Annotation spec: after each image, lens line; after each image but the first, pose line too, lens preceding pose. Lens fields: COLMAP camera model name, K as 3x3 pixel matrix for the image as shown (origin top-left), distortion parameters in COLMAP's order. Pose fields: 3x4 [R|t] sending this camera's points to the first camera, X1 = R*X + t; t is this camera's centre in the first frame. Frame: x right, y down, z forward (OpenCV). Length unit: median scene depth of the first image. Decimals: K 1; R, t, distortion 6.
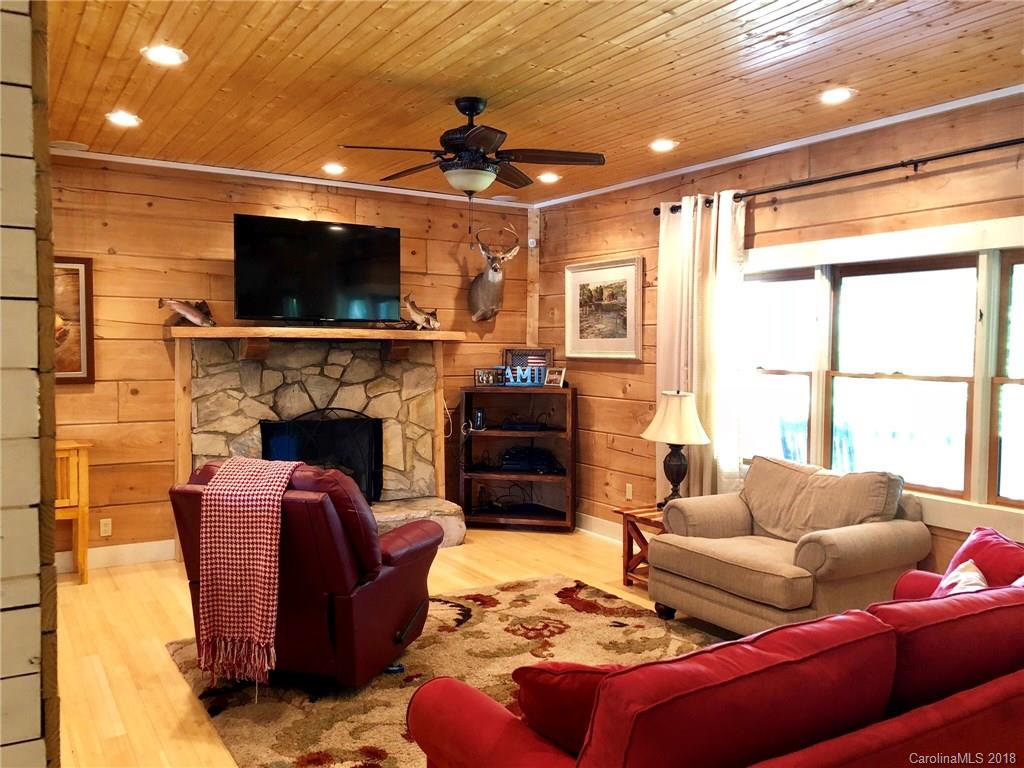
lens RADIAL K [[835.3, 0, 515.4], [0, 835.3, 380.2], [0, 0, 1]] dist [0.057551, -0.072614]
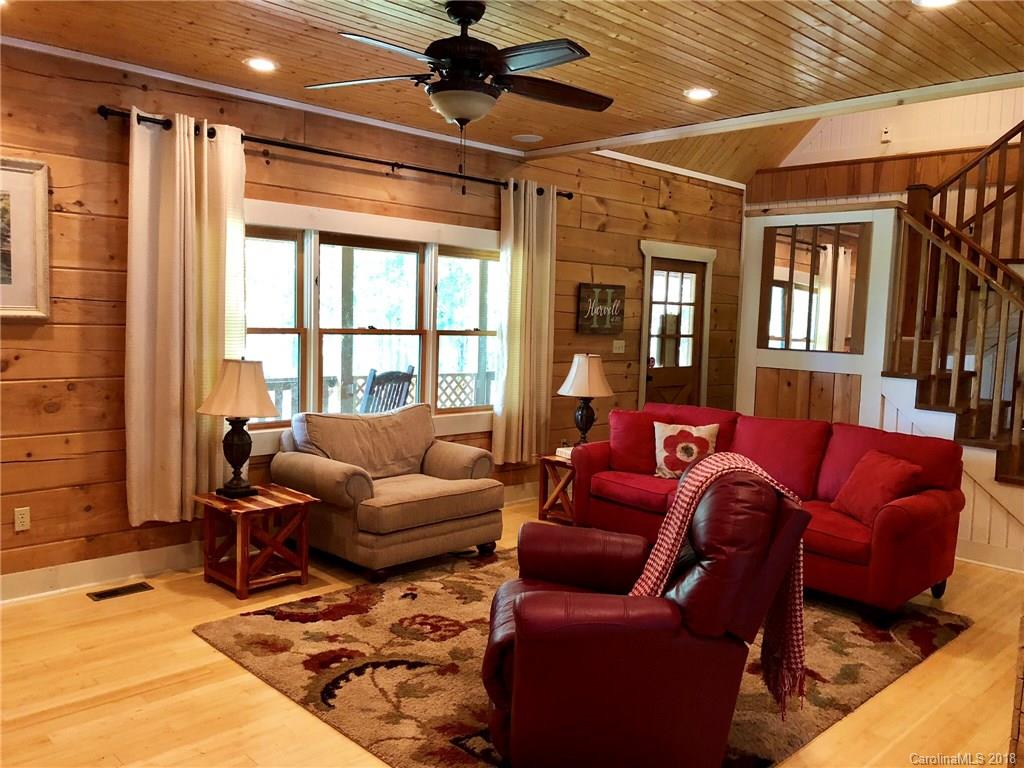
lens RADIAL K [[835.3, 0, 509.5], [0, 835.3, 381.0], [0, 0, 1]] dist [0.057551, -0.072614]
pose [[-0.202586, -0.094562, 0.974688, -0.638628], [0.008972, 0.995106, 0.098408, -0.040666], [-0.979223, 0.028681, -0.200746, 0.828818]]
